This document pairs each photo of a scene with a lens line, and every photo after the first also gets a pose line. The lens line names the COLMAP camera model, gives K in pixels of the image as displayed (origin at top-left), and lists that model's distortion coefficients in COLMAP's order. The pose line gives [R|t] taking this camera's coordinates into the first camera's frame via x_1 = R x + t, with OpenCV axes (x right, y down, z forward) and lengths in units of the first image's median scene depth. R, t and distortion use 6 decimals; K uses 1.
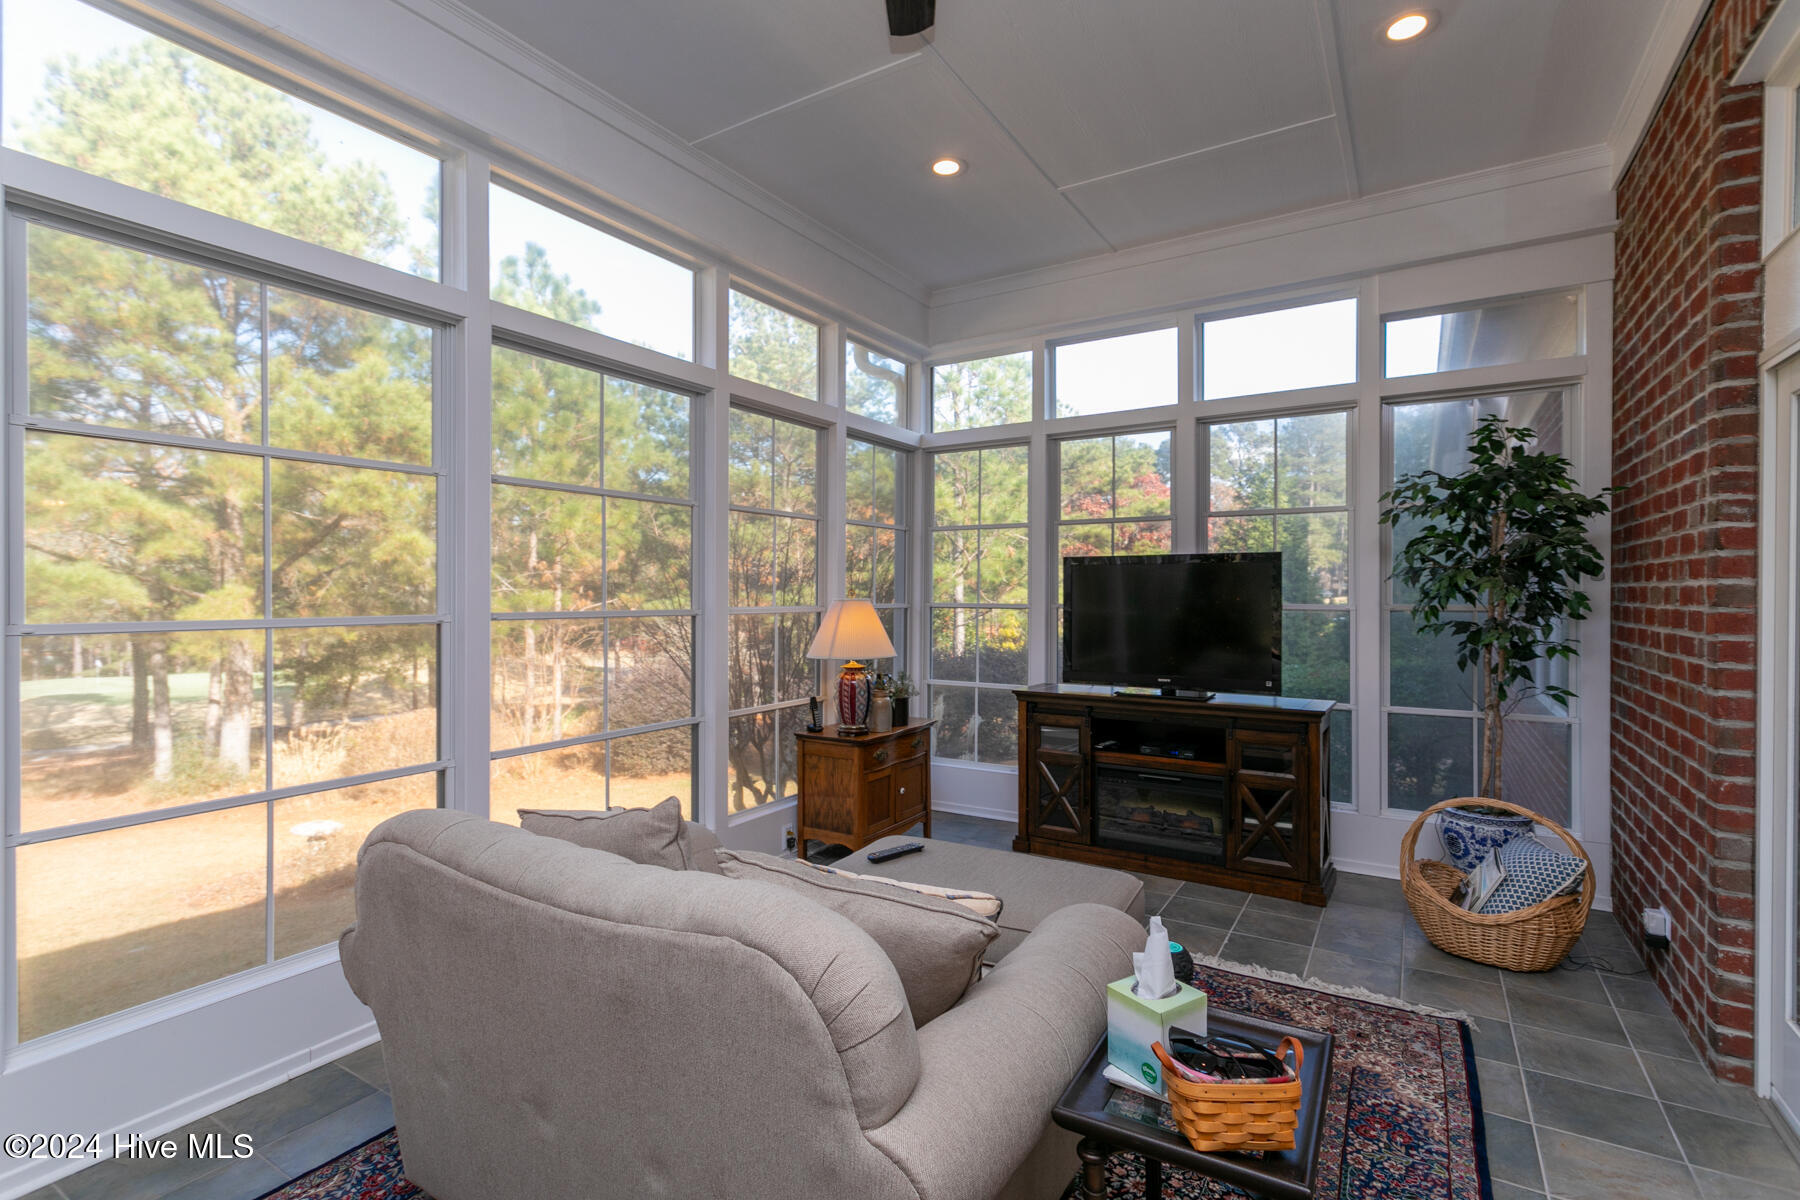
lens RADIAL K [[843.2, 0, 895.4], [0, 843.2, 593.6], [0, 0, 1]] dist [-0.002997, 0.000928]
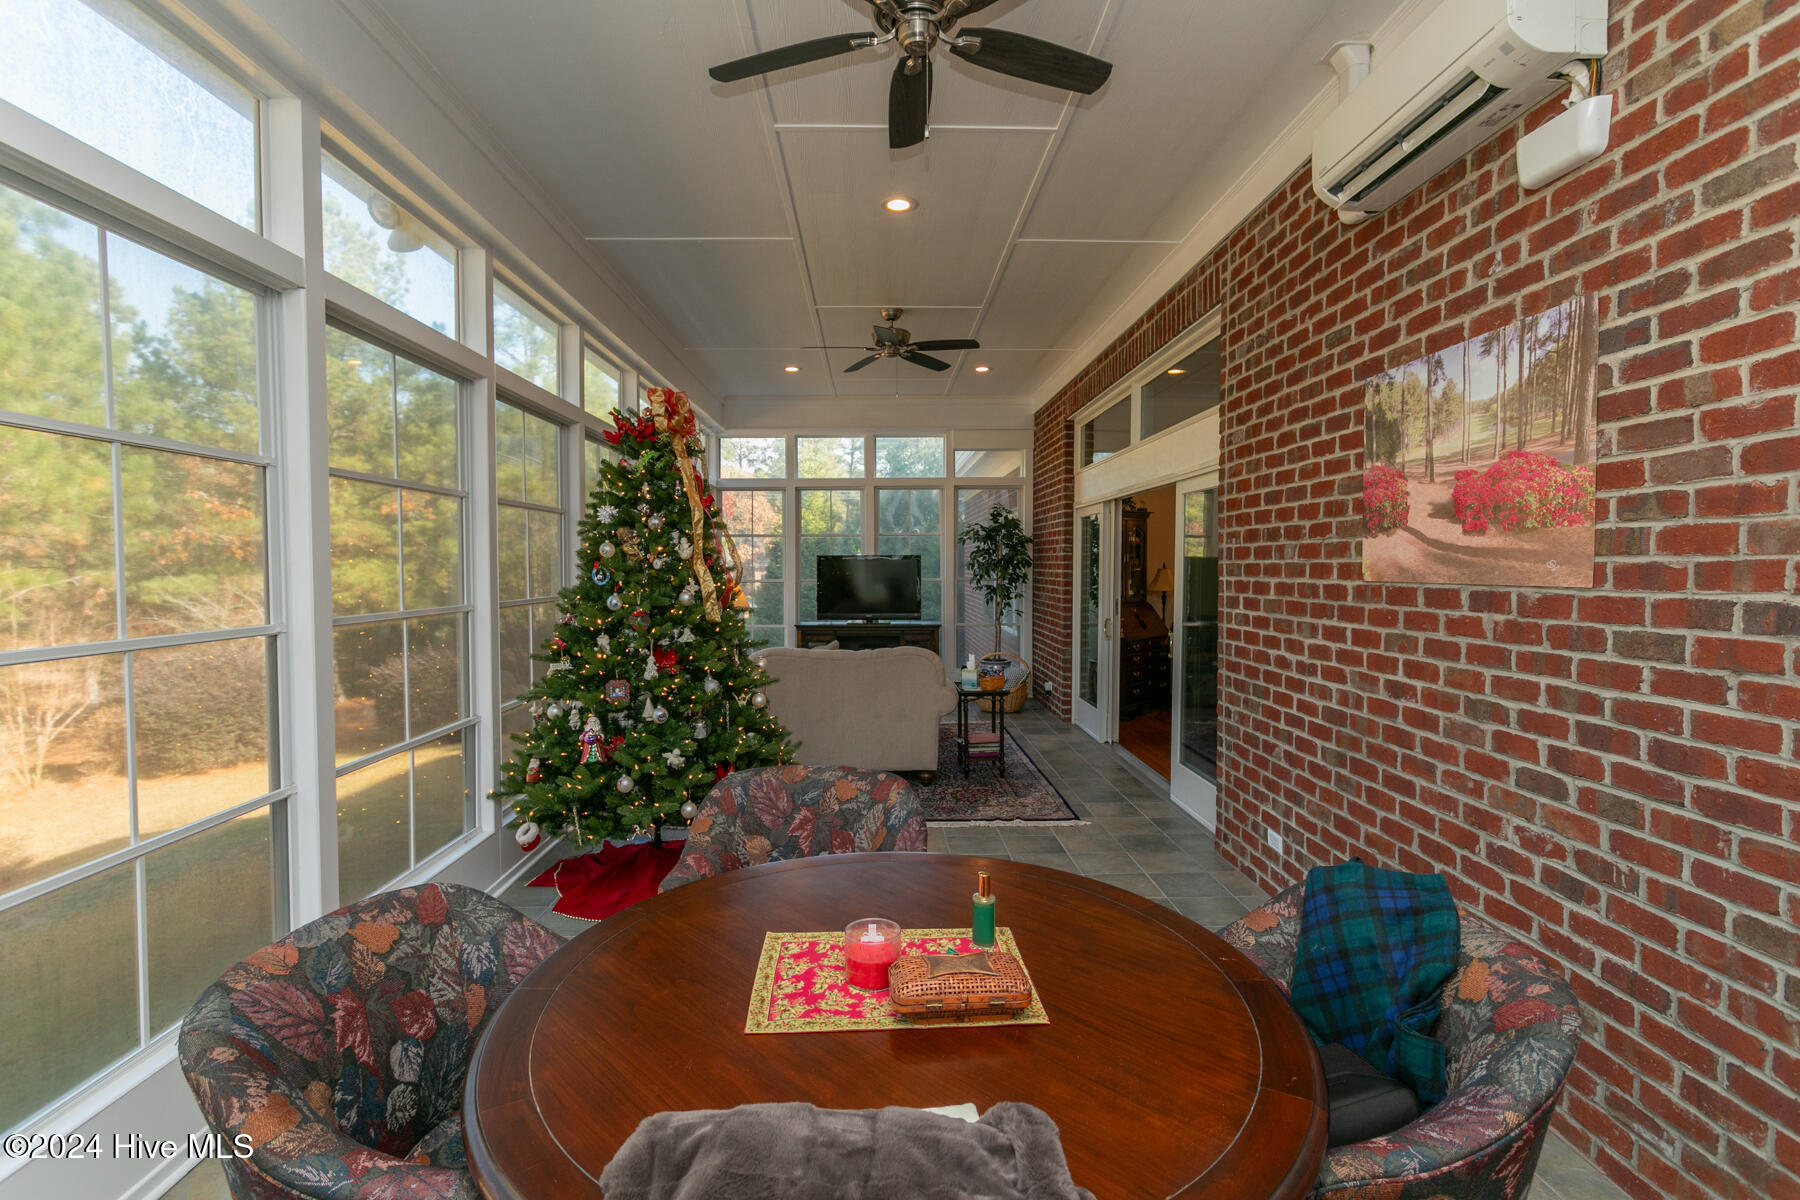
lens RADIAL K [[843.2, 0, 901.8], [0, 843.2, 598.4], [0, 0, 1]] dist [-0.002997, 0.000928]
pose [[0.829769, -0.027533, 0.557428, -0.928533], [0.004187, 0.999061, 0.043113, -0.035952], [-0.558091, -0.033440, 0.829105, -0.923480]]
